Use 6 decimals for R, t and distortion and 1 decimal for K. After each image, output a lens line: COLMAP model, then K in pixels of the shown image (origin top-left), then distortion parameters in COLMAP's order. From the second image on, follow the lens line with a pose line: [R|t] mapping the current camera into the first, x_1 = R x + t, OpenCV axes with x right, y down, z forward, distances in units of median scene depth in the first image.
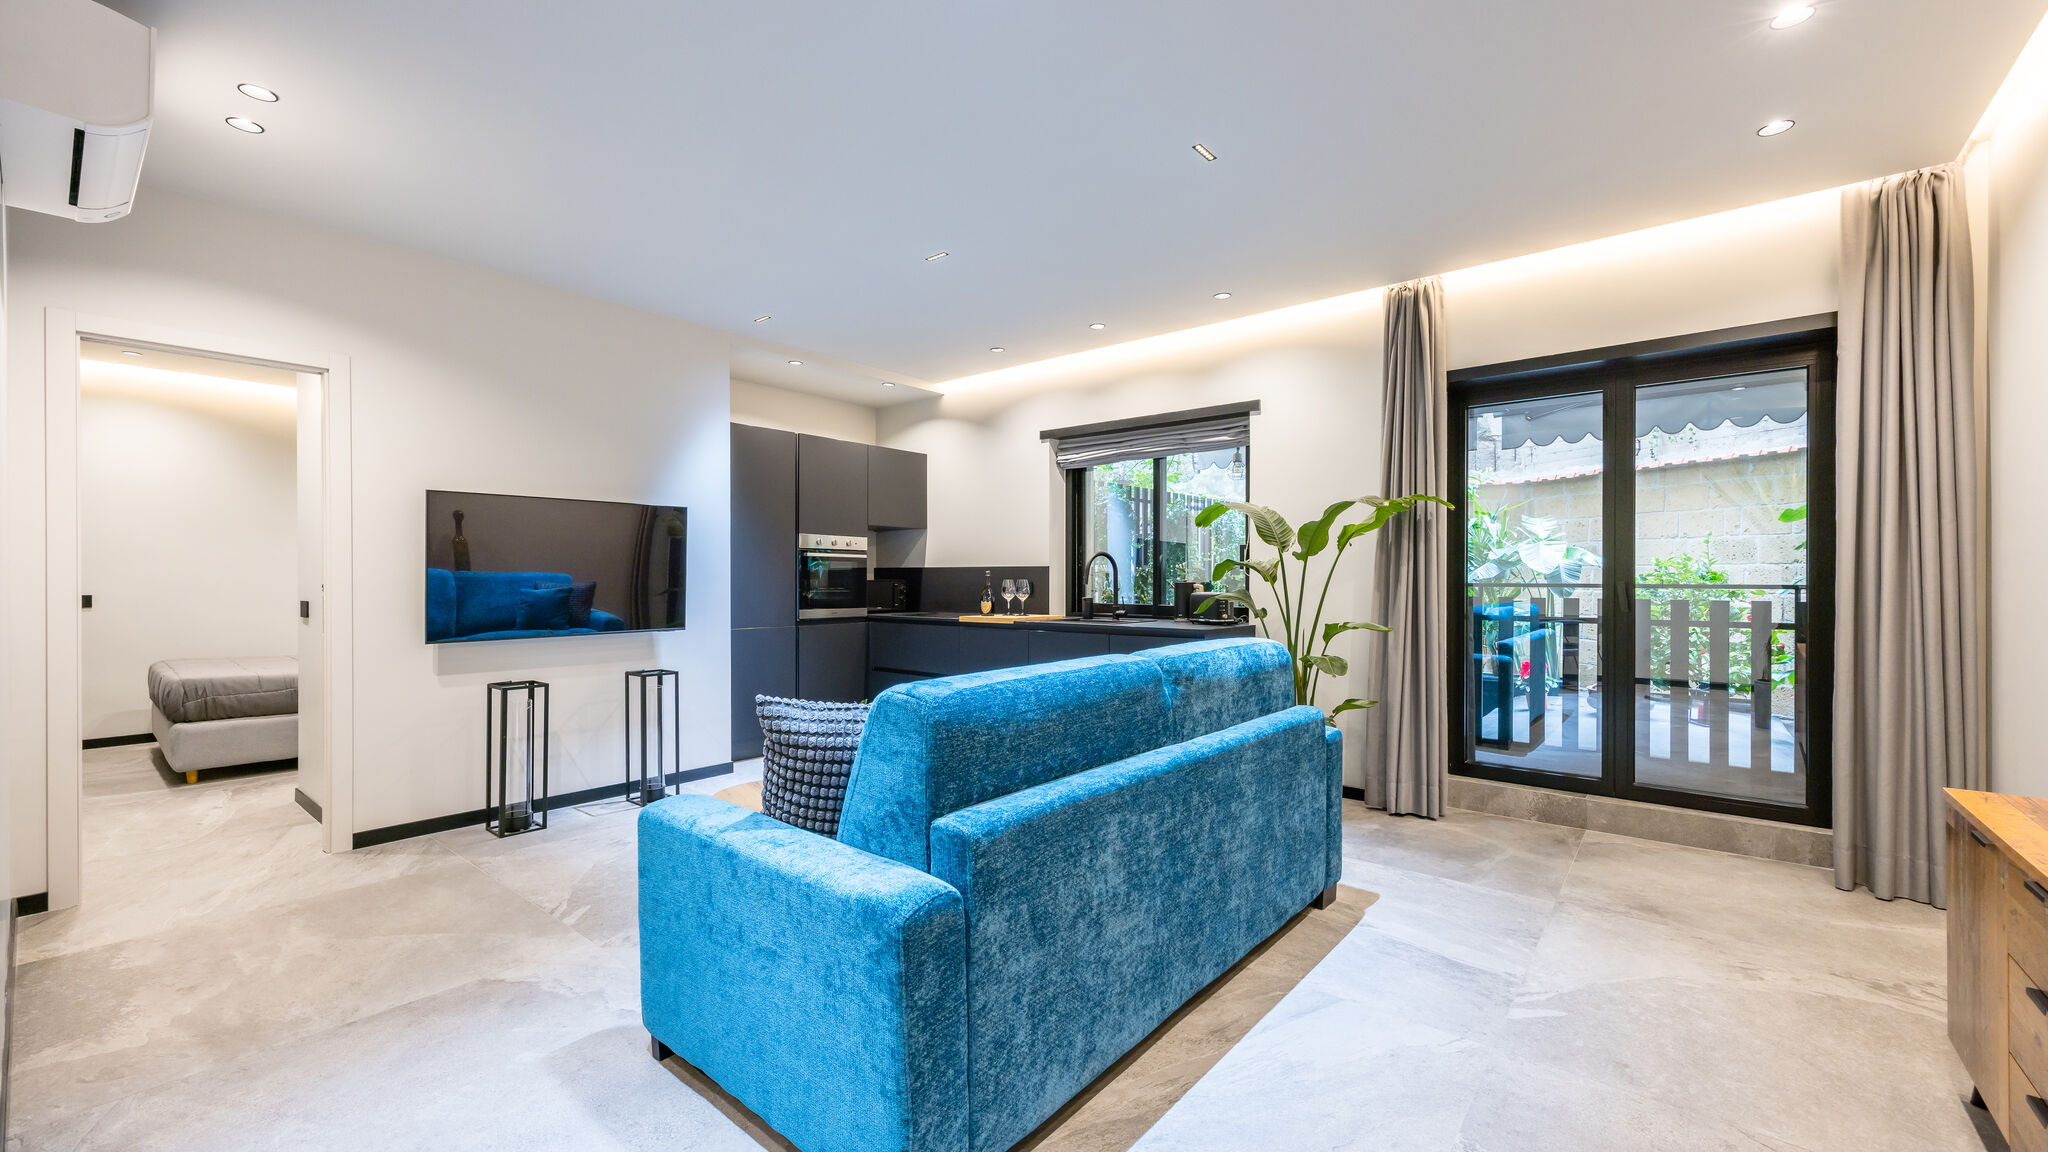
lens RADIAL K [[819.0, 0, 1021.7], [0, 819.0, 574.9], [0, 0, 1]] dist [0.006206, -0.000492]
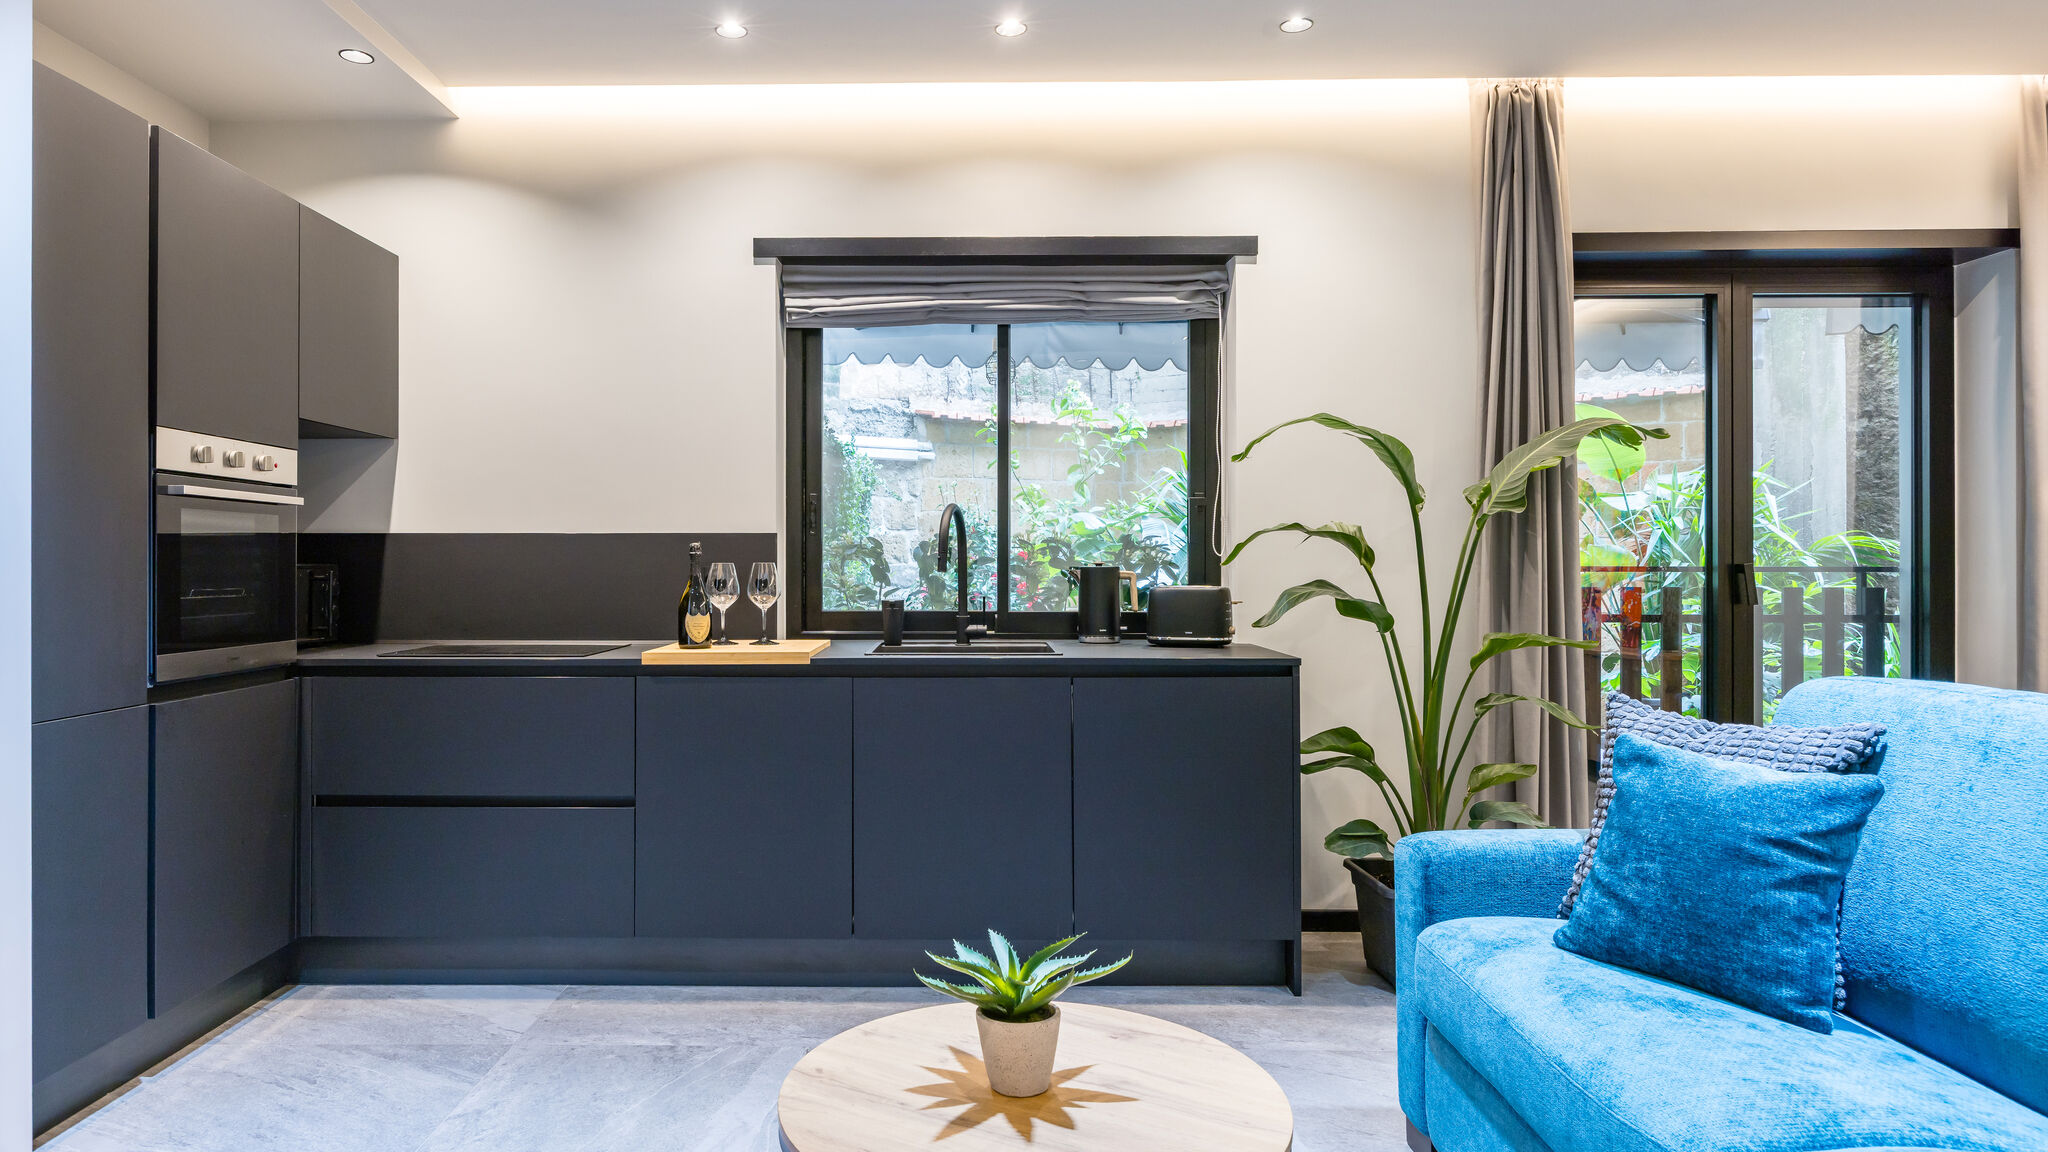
lens RADIAL K [[1232.1, 0, 940.5], [0, 1232.1, 551.4], [0, 0, 1]] dist [0.006956, 0.000445]
pose [[0.780211, 0.002775, 0.625510, -0.392126], [-0.001562, 0.999996, -0.002488, 0.001458], [-0.625515, 0.000964, 0.780212, 0.475216]]
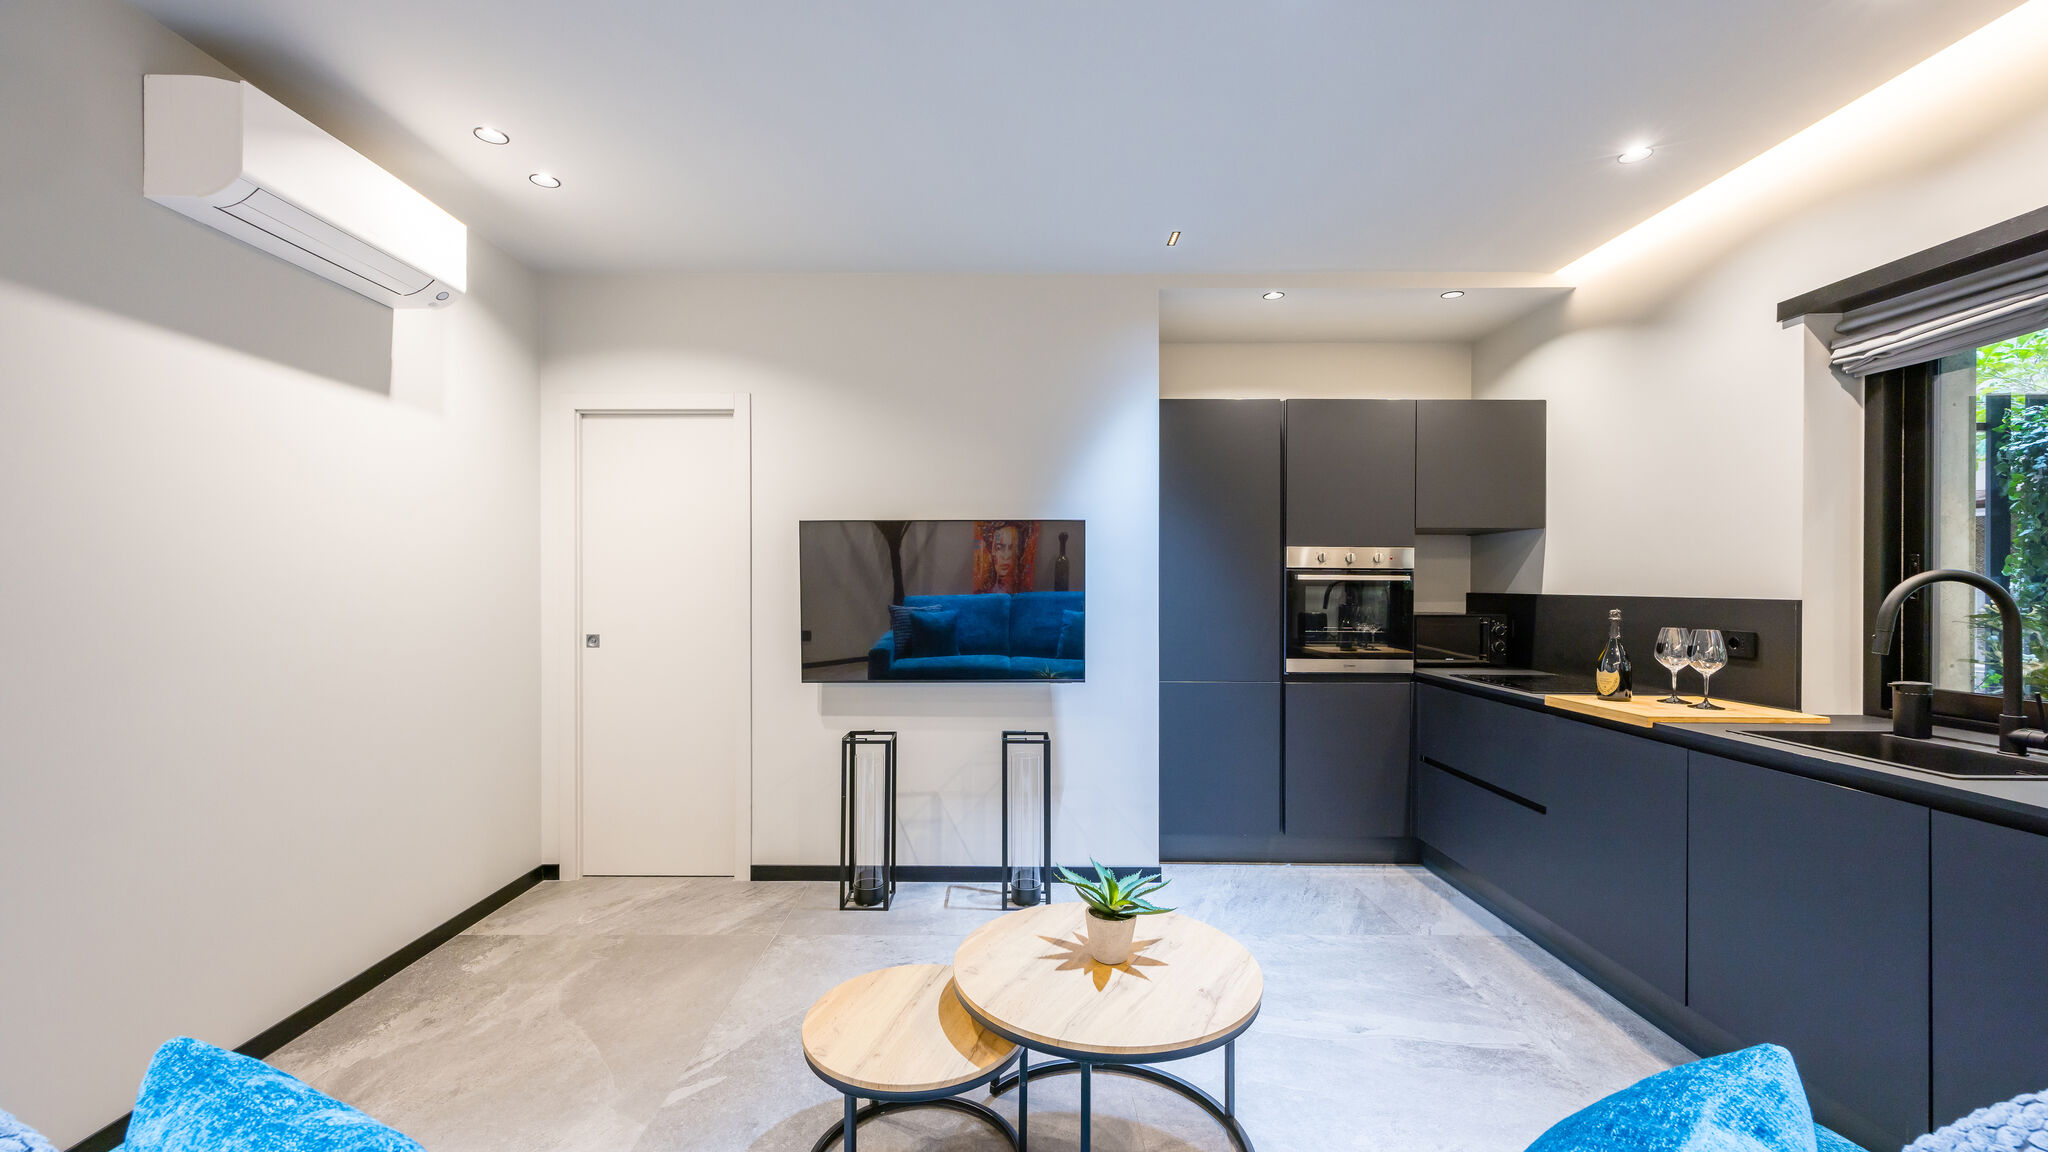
lens RADIAL K [[819.0, 0, 1009.7], [0, 819.0, 586.8], [0, 0, 1]] dist [0.006206, -0.000492]
pose [[0.636821, 0.004234, -0.771000, 0.124519], [0.001183, 0.999978, 0.006468, -0.025529], [0.771011, -0.005031, 0.636803, 0.452163]]
